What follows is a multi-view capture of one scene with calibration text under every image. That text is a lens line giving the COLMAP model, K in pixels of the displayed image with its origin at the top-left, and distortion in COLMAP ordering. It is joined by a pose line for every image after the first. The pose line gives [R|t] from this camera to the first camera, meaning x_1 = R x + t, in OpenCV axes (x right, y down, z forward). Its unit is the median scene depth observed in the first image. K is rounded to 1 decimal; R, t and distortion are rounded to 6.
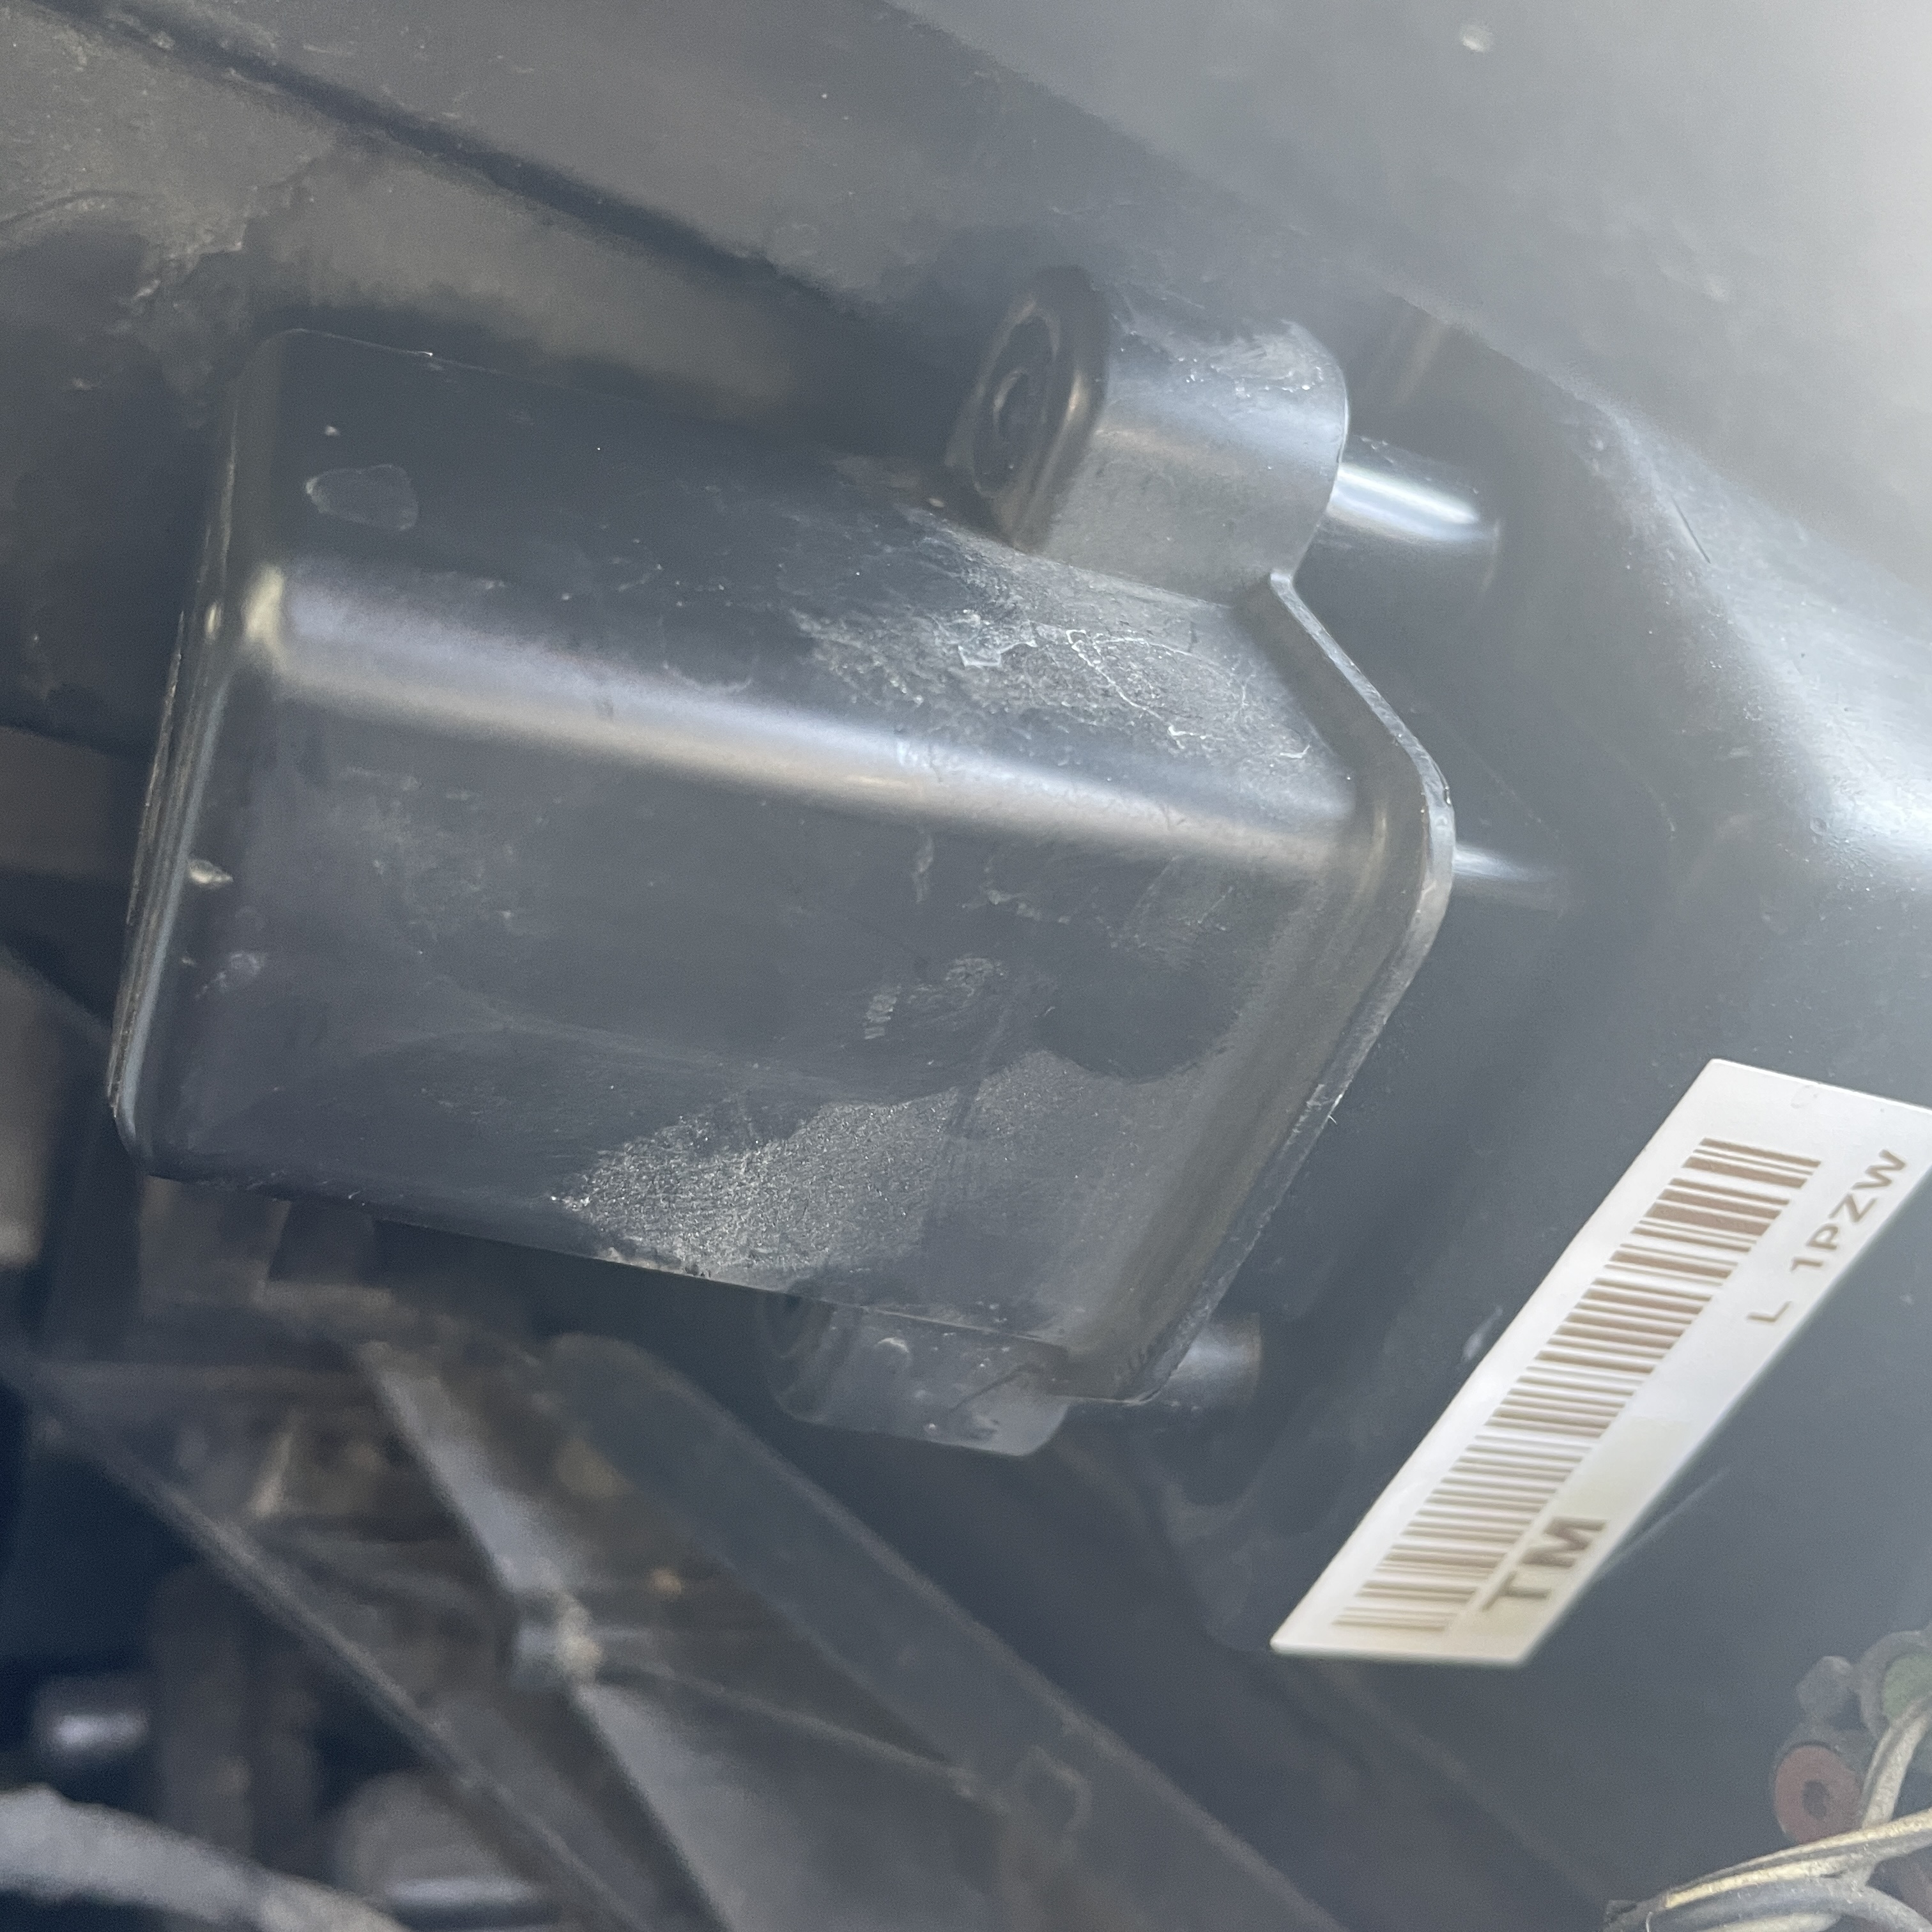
lens RADIAL K [[2013.6, 0, 966.0], [0, 2013.6, 966.0], [0, 0, 1]] dist [0.094923, -0.223278]
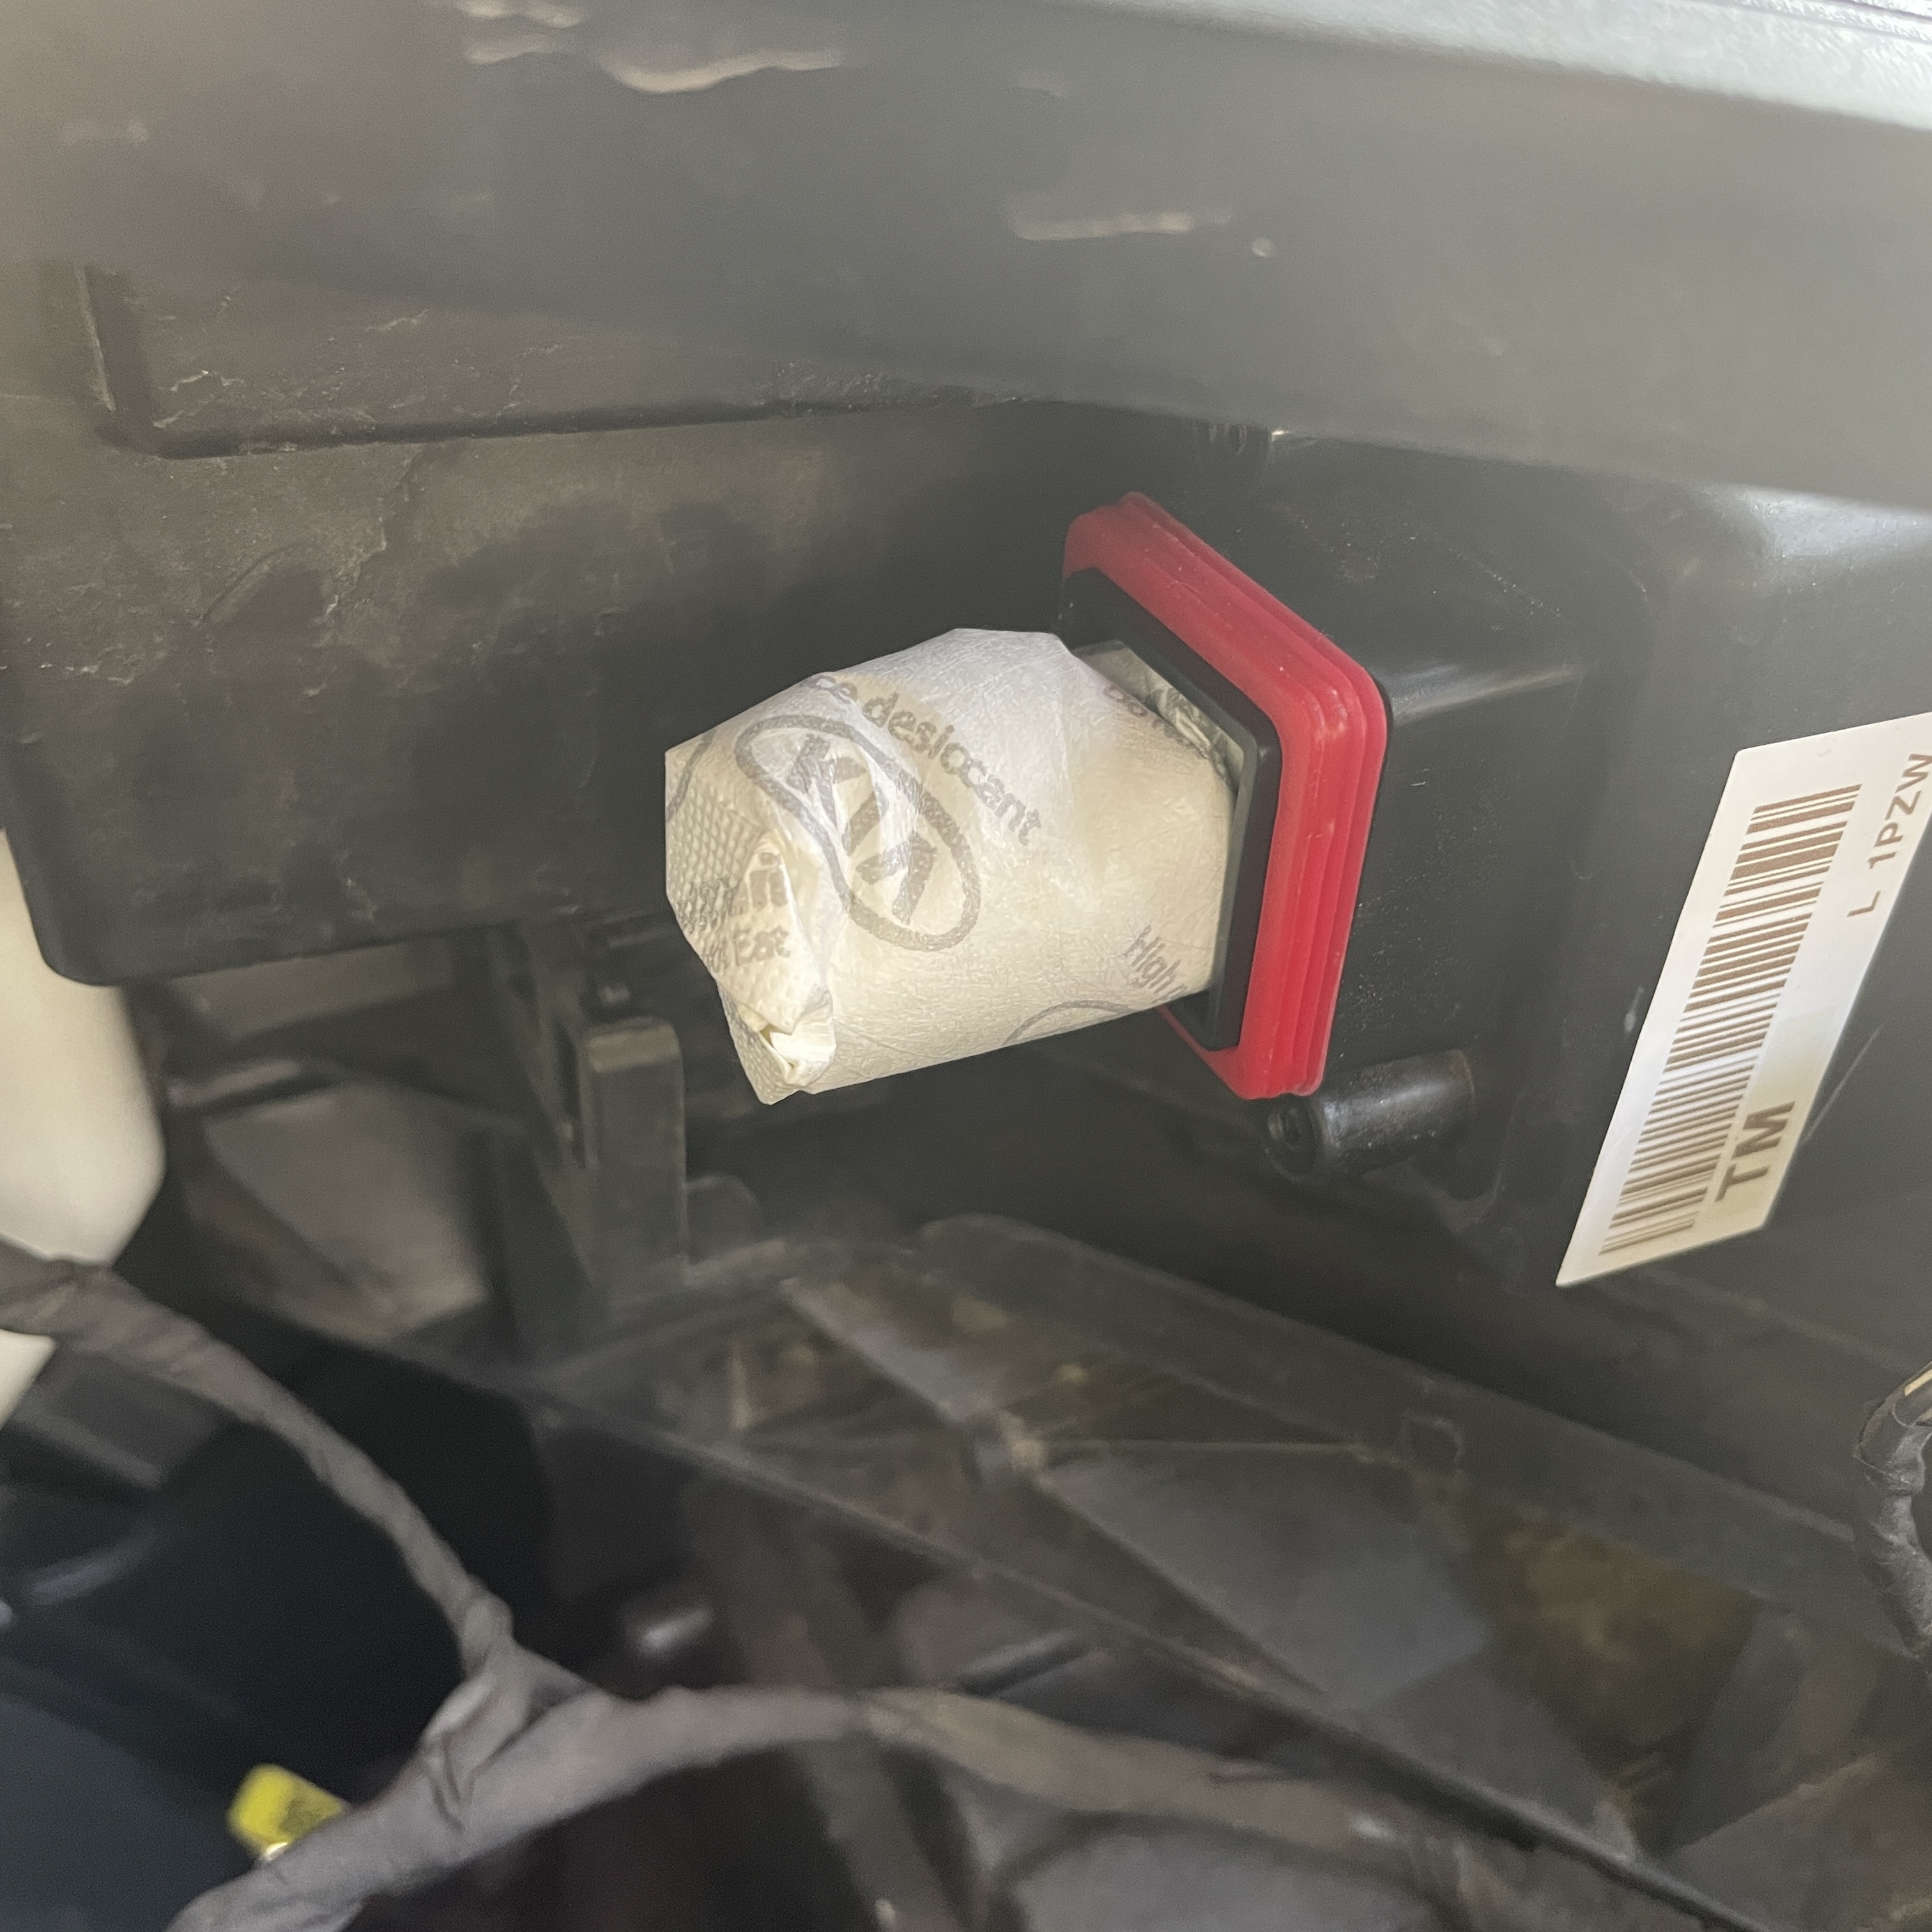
lens RADIAL K [[2013.6, 0, 966.0], [0, 2013.6, 966.0], [0, 0, 1]] dist [0.094923, -0.223278]
pose [[0.931197, -0.343356, -0.122386, 0.033128], [0.357088, 0.926703, 0.117089, -0.116774], [0.073212, -0.152736, 0.985552, -0.209642]]
